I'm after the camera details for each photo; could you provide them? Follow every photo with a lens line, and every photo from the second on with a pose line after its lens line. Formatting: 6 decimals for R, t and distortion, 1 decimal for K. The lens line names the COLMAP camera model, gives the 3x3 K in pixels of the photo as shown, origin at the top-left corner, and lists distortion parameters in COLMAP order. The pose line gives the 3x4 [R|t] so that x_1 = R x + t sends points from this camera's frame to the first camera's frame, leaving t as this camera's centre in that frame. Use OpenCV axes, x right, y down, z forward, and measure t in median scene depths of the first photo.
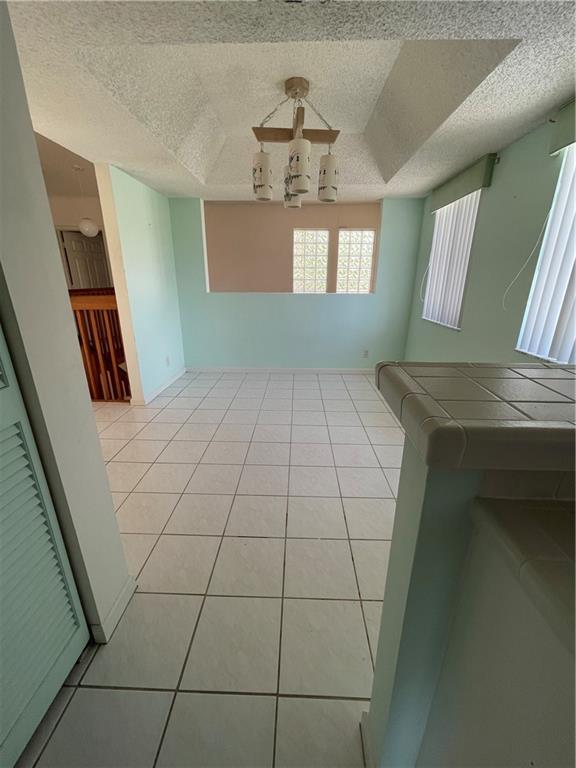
lens RADIAL K [[313.4, 0, 290.8], [0, 313.4, 383.9], [0, 0, 1]] dist [-0.003818, 0.001405]
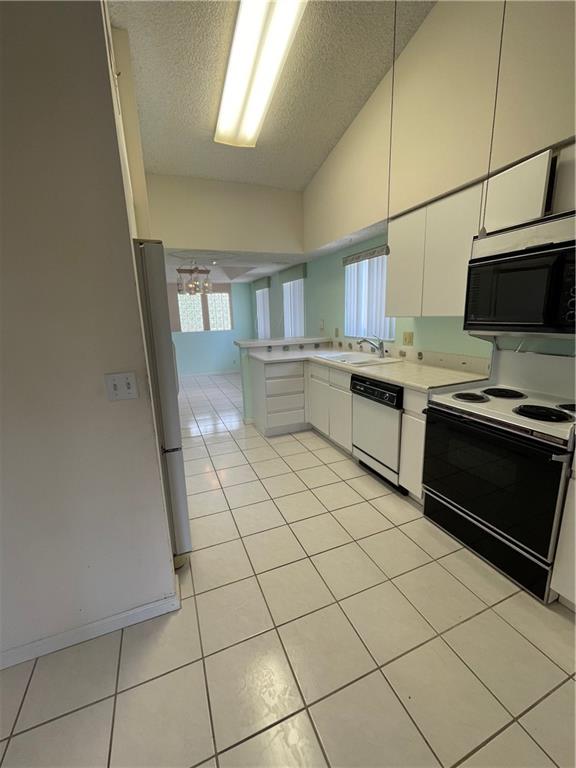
lens RADIAL K [[313.4, 0, 290.7], [0, 313.4, 381.1], [0, 0, 1]] dist [-0.003818, 0.001405]
pose [[0.911678, -0.120969, 0.392695, -0.209458], [0.167530, 0.982073, -0.086410, 0.249758], [-0.375203, 0.144566, 0.915600, -0.852192]]
